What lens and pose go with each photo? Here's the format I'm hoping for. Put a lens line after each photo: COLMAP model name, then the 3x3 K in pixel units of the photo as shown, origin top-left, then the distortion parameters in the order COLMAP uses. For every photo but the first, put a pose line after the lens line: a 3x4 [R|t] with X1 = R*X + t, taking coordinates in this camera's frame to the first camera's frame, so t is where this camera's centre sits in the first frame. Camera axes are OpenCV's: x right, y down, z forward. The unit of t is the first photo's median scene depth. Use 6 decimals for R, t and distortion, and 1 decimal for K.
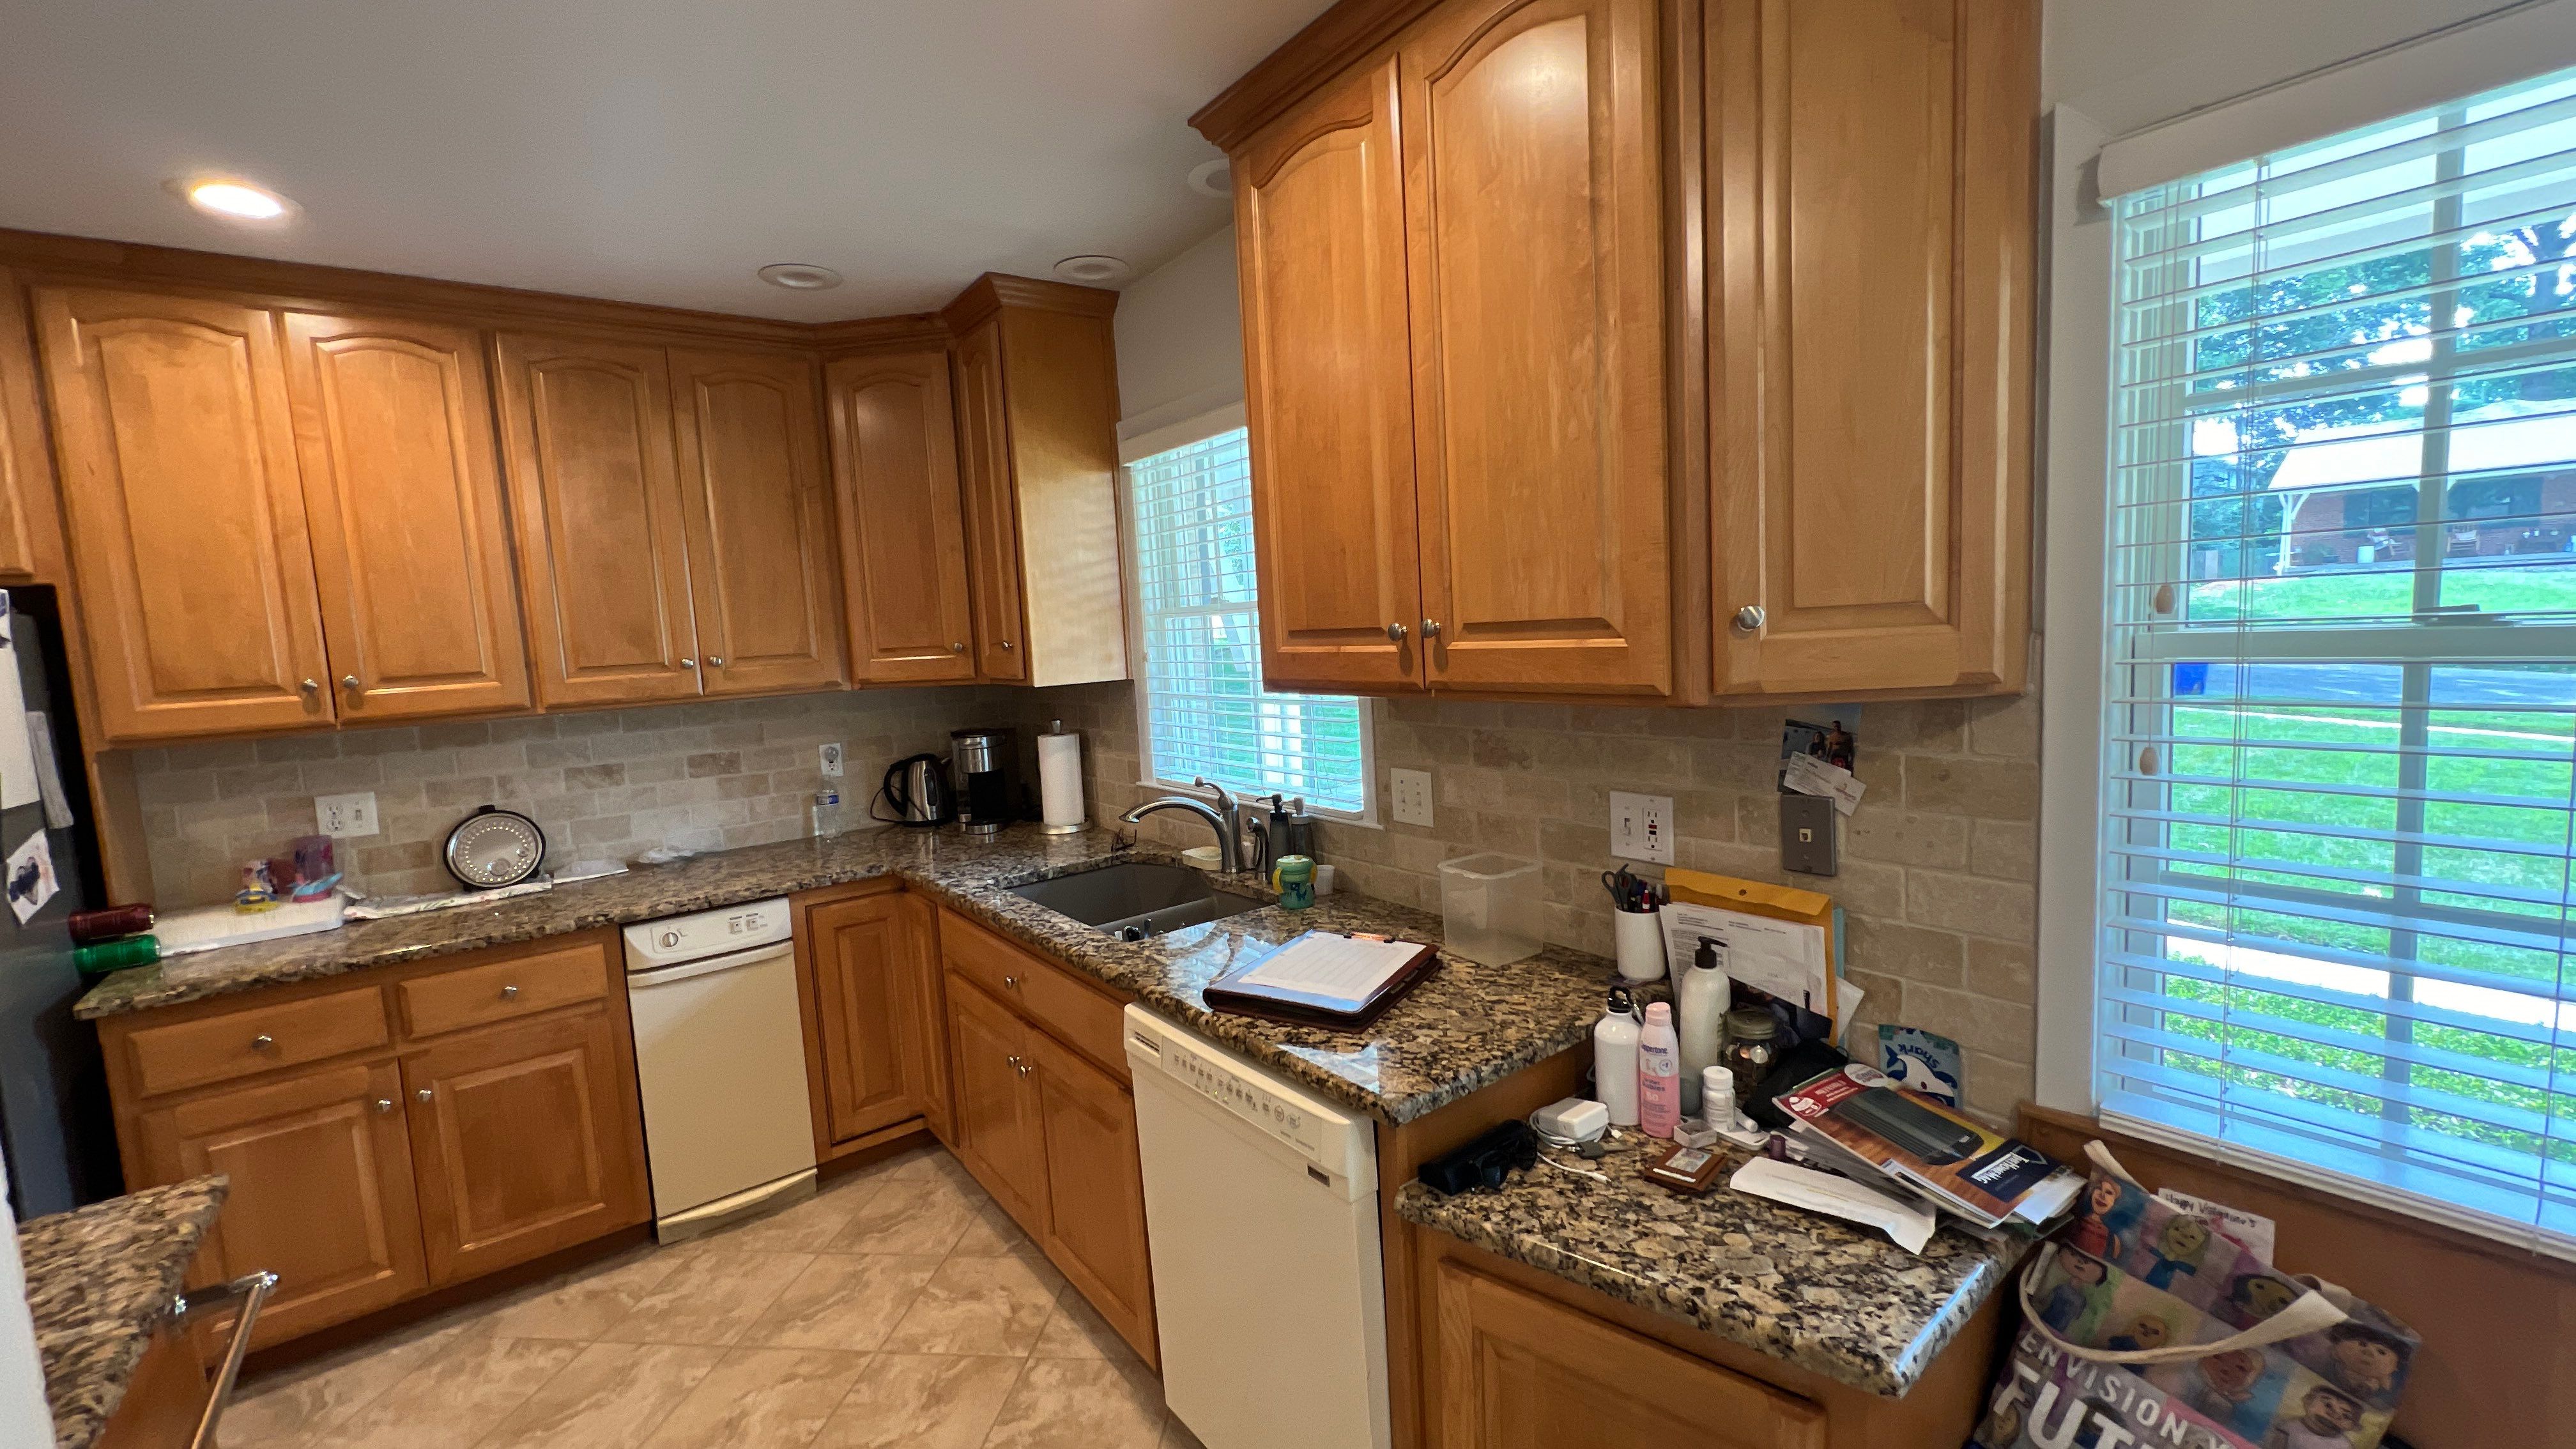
lens RADIAL K [[1035.1, 0, 1288.0], [0, 1035.1, 724.5], [0, 0, 1]] dist [-0.002349, -0.000068]
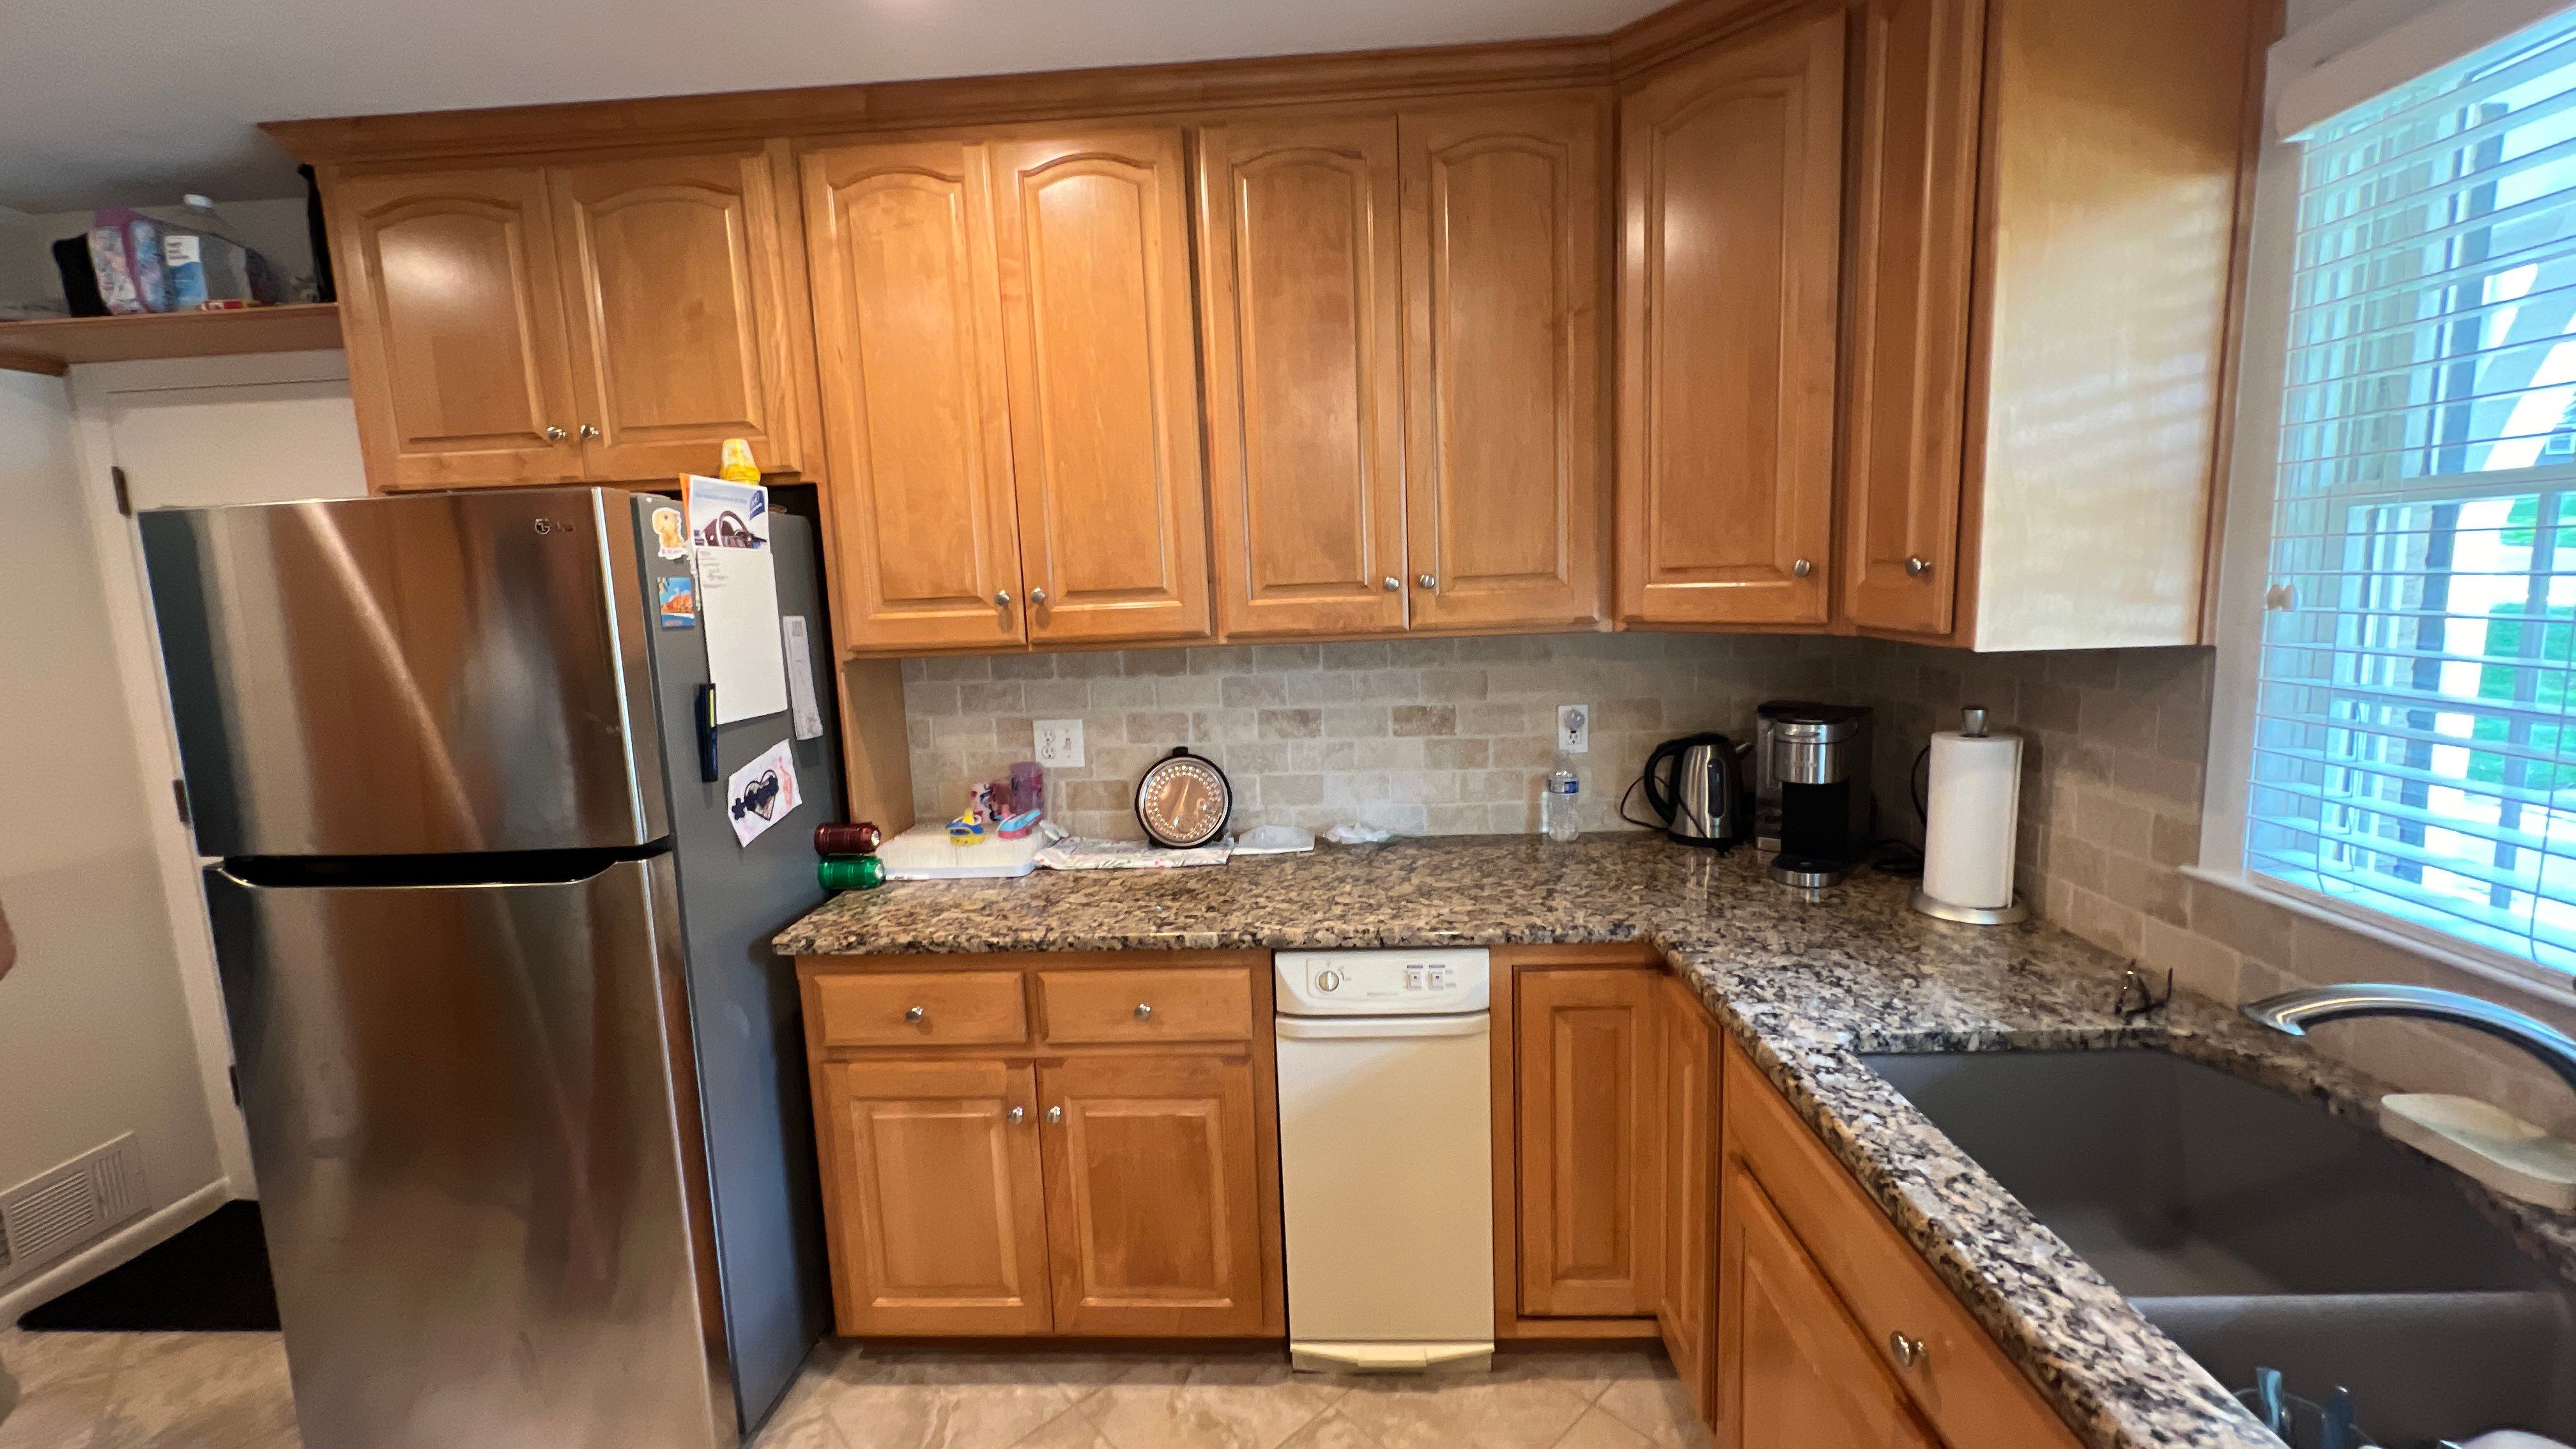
lens RADIAL K [[1035.1, 0, 1288.0], [0, 1035.1, 724.5], [0, 0, 1]] dist [-0.002349, -0.000068]
pose [[0.767434, 0.113553, -0.630992, -0.185577], [-0.065877, 0.992947, 0.098568, -0.029421], [0.637734, -0.034077, 0.769502, 0.423843]]
